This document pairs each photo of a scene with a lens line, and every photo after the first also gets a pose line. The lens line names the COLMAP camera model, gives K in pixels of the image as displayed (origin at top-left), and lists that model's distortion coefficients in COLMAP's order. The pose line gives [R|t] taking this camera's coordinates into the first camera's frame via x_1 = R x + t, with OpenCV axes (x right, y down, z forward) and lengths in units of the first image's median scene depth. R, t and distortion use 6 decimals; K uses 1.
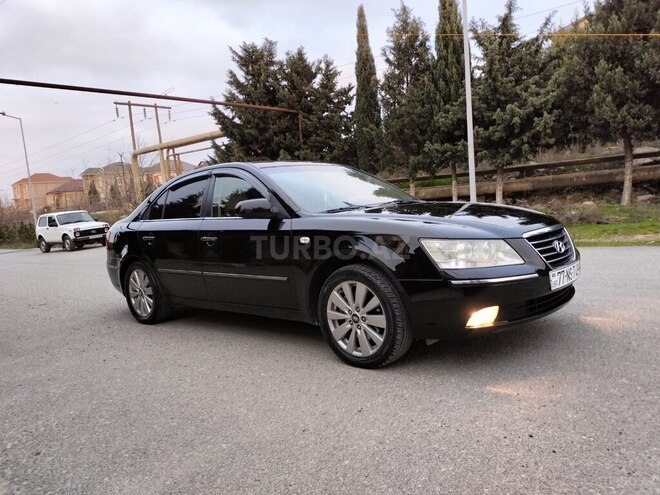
lens RADIAL K [[493.0, 0, 330.0], [0, 493.0, 247.5], [0, 0, 1]] dist [0.072860, -0.085542]
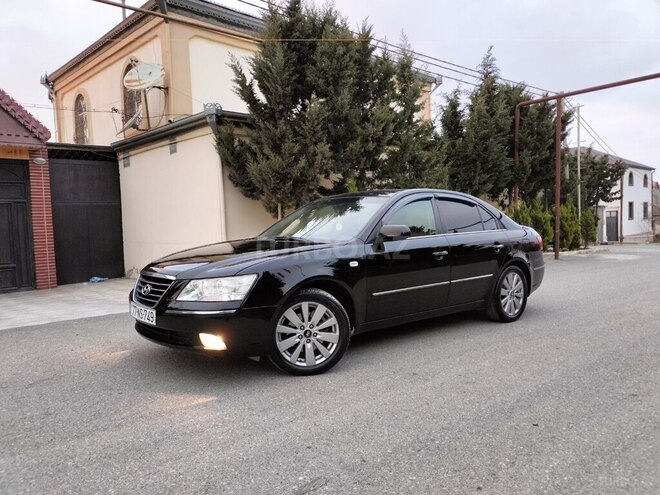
lens RADIAL K [[486.6, 0, 330.4], [0, 486.6, 248.7], [0, 0, 1]] dist [0.076605, -0.101768]
pose [[-0.129774, 0.139009, -0.981751, 0.365960], [-0.058820, 0.987301, 0.147571, -0.071310], [0.989797, 0.076898, -0.119950, 0.368685]]
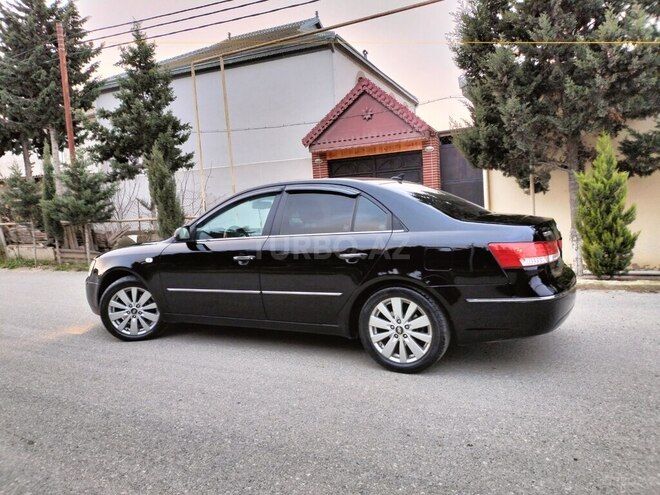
lens RADIAL K [[481.9, 0, 332.1], [0, 481.9, 249.2], [0, 0, 1]] dist [0.082625, -0.102794]
pose [[-0.956156, 0.156833, -0.247326, 0.041625], [0.110065, 0.975049, 0.192783, -0.079779], [0.271389, 0.157109, -0.949560, 0.705429]]
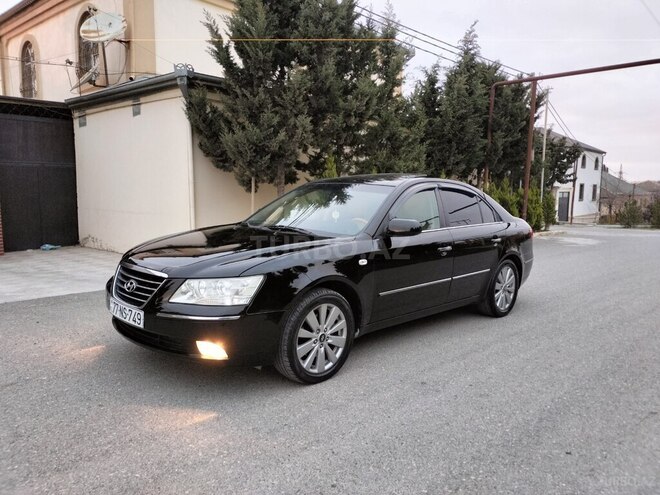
lens RADIAL K [[486.9, 0, 330.0], [0, 486.9, 247.5], [0, 0, 1]] dist [0.050761, -0.059172]
pose [[-0.048491, 0.198376, -0.978926, 0.340118], [-0.109870, 0.973072, 0.202632, -0.080235], [0.992762, 0.117380, -0.025390, 0.337424]]
